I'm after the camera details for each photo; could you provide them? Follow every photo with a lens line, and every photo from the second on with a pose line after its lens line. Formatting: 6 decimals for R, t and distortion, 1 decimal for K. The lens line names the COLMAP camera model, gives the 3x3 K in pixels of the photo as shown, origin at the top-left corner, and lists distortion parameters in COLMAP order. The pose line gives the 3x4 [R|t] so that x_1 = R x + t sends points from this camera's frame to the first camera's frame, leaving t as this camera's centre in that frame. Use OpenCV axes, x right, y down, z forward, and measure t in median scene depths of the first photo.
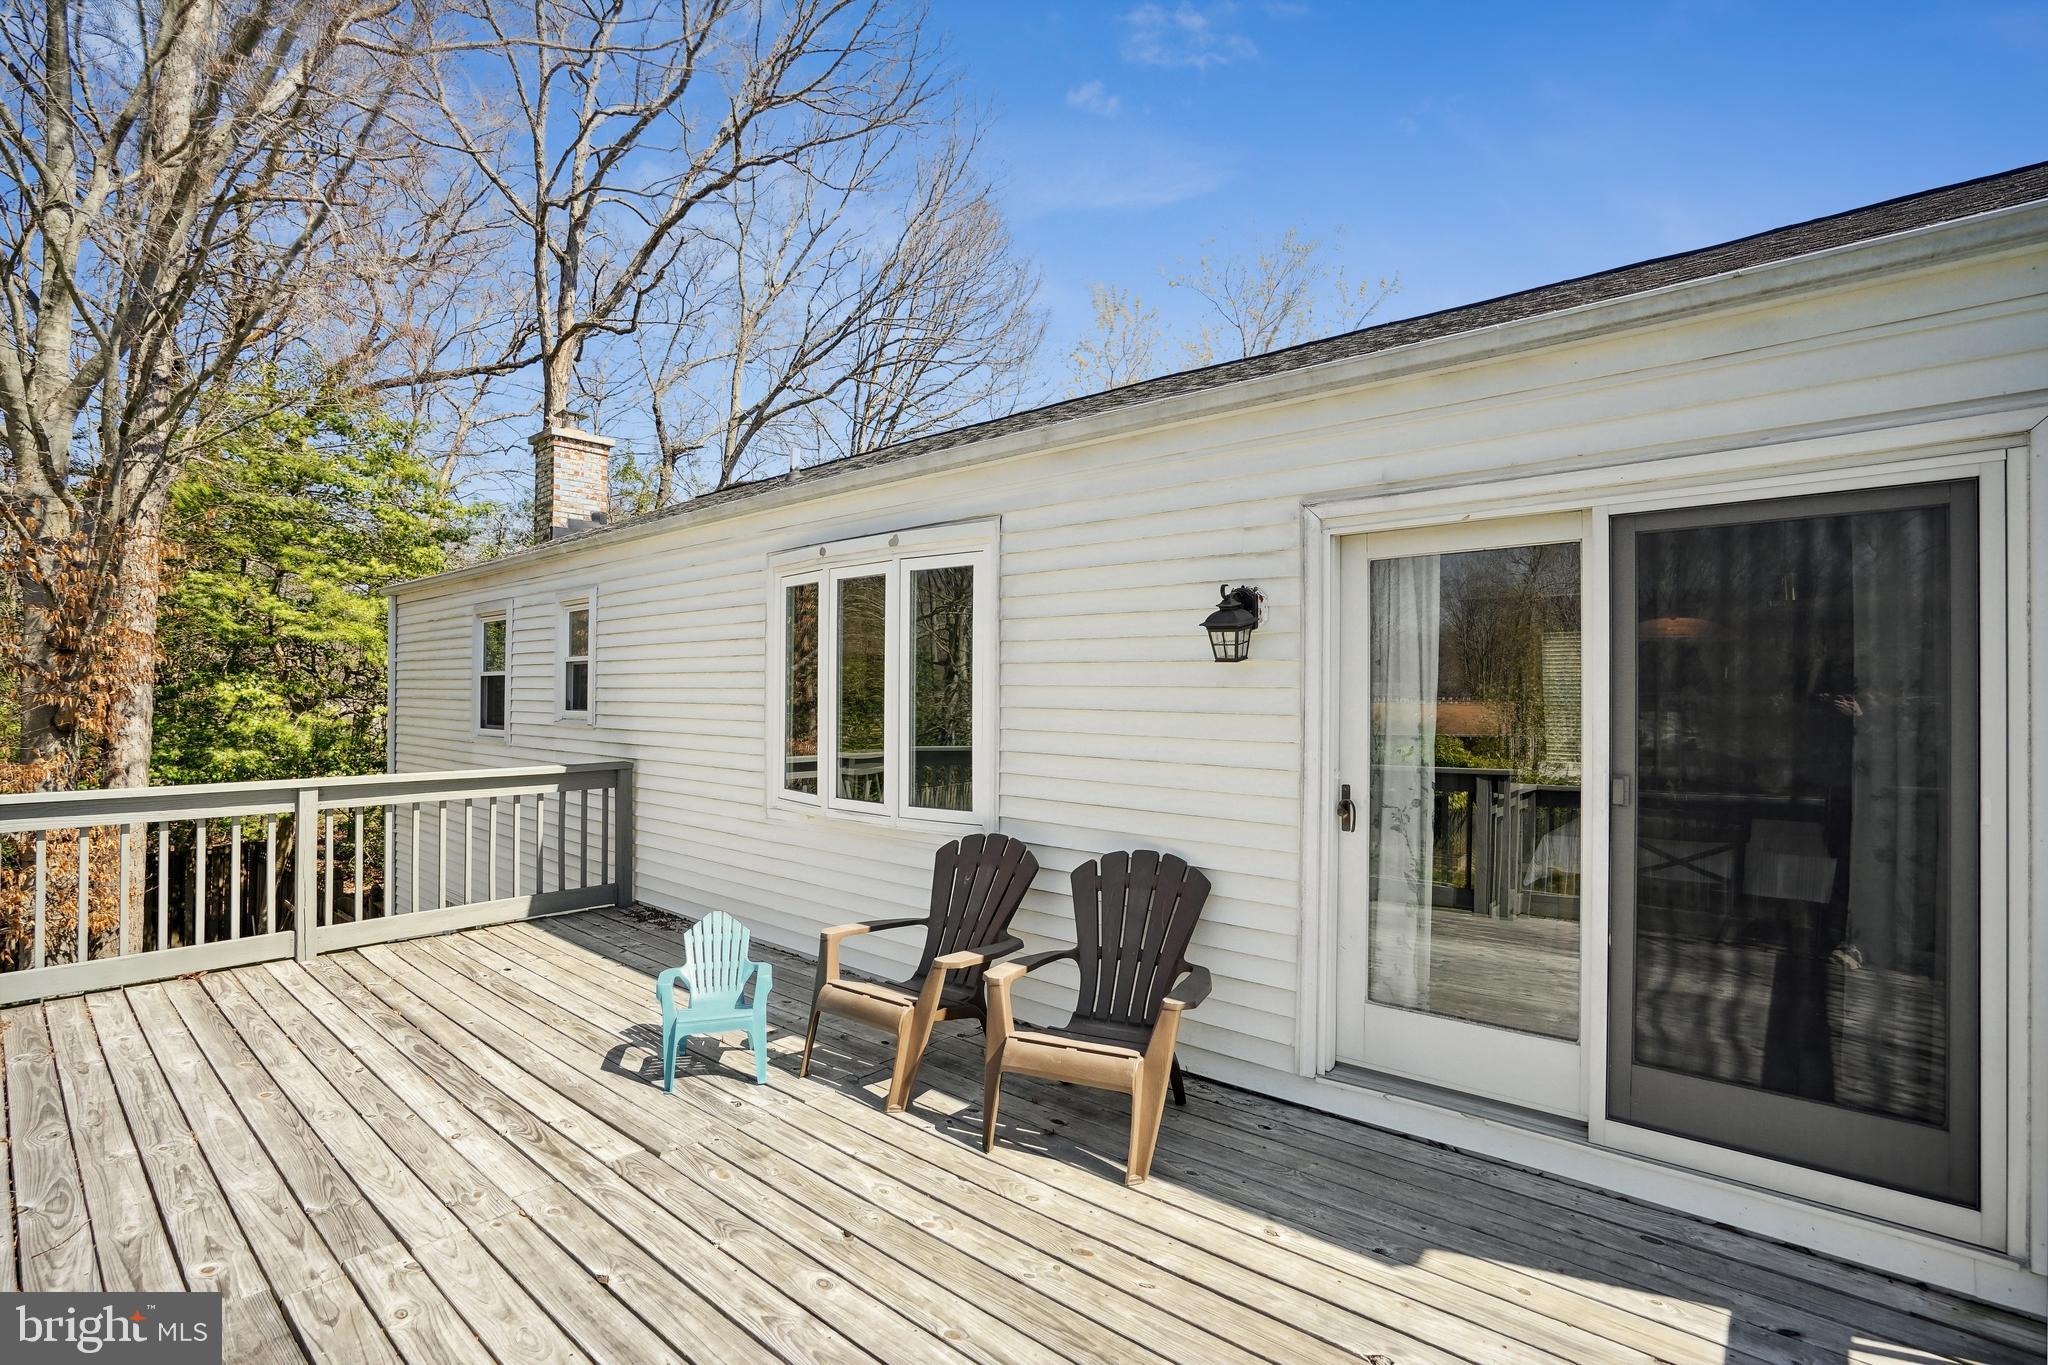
lens RADIAL K [[953.9, 0, 1007.8], [0, 953.9, 686.1], [0, 0, 1]] dist [-0.009290, 0.005526]
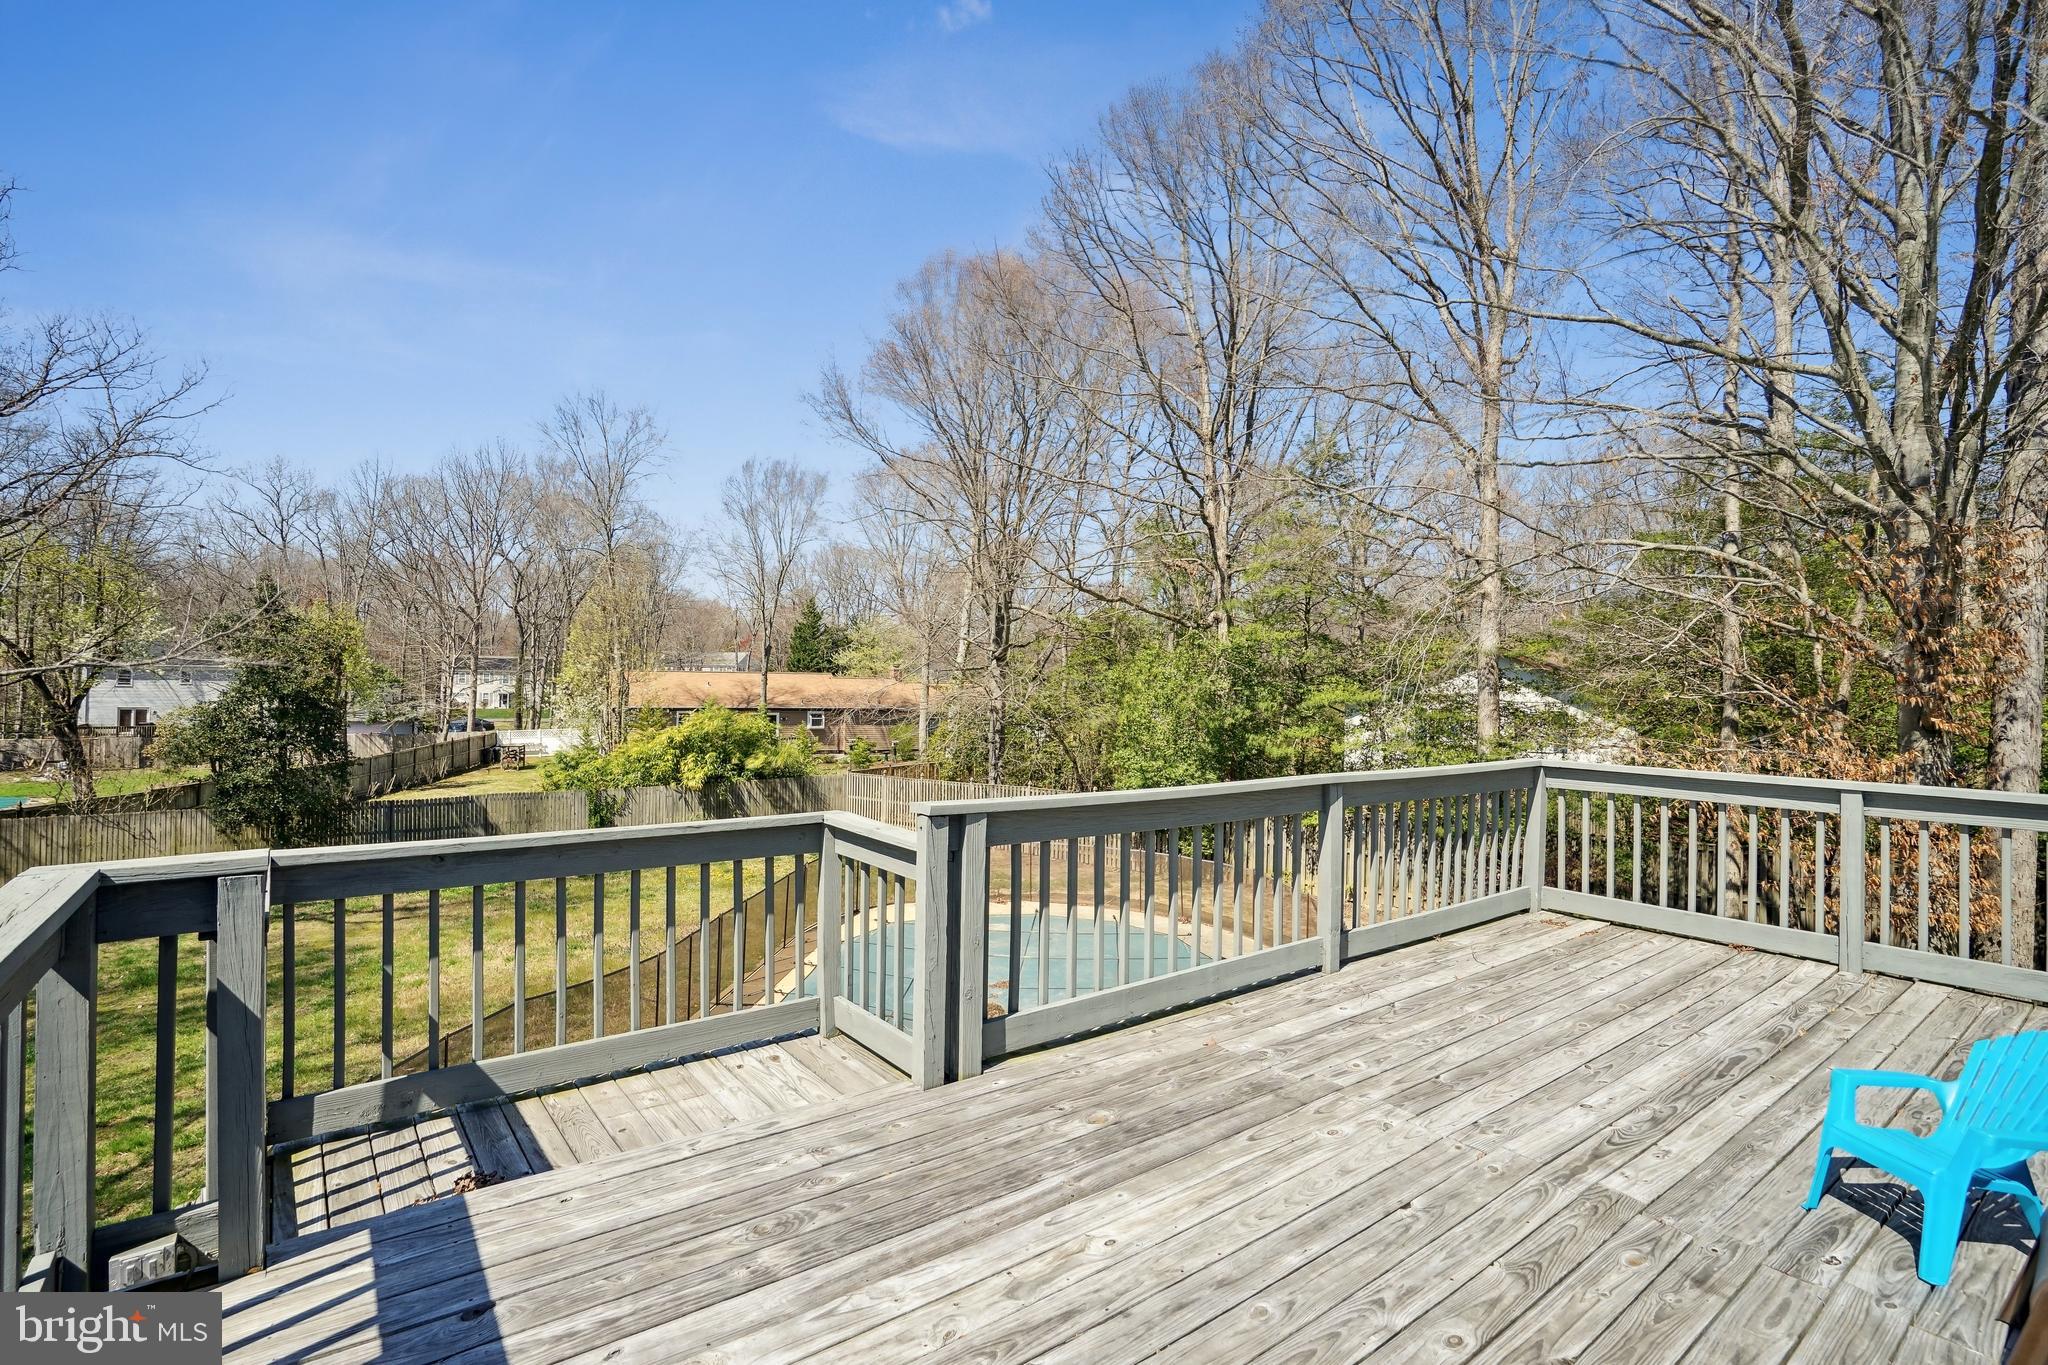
lens RADIAL K [[953.9, 0, 1011.0], [0, 953.9, 682.9], [0, 0, 1]] dist [-0.009290, 0.005526]
pose [[-0.181970, -0.003591, -0.983297, 0.474969], [-0.007207, 0.999971, -0.002318, 0.009755], [0.983278, 0.006665, -0.181991, 0.466015]]
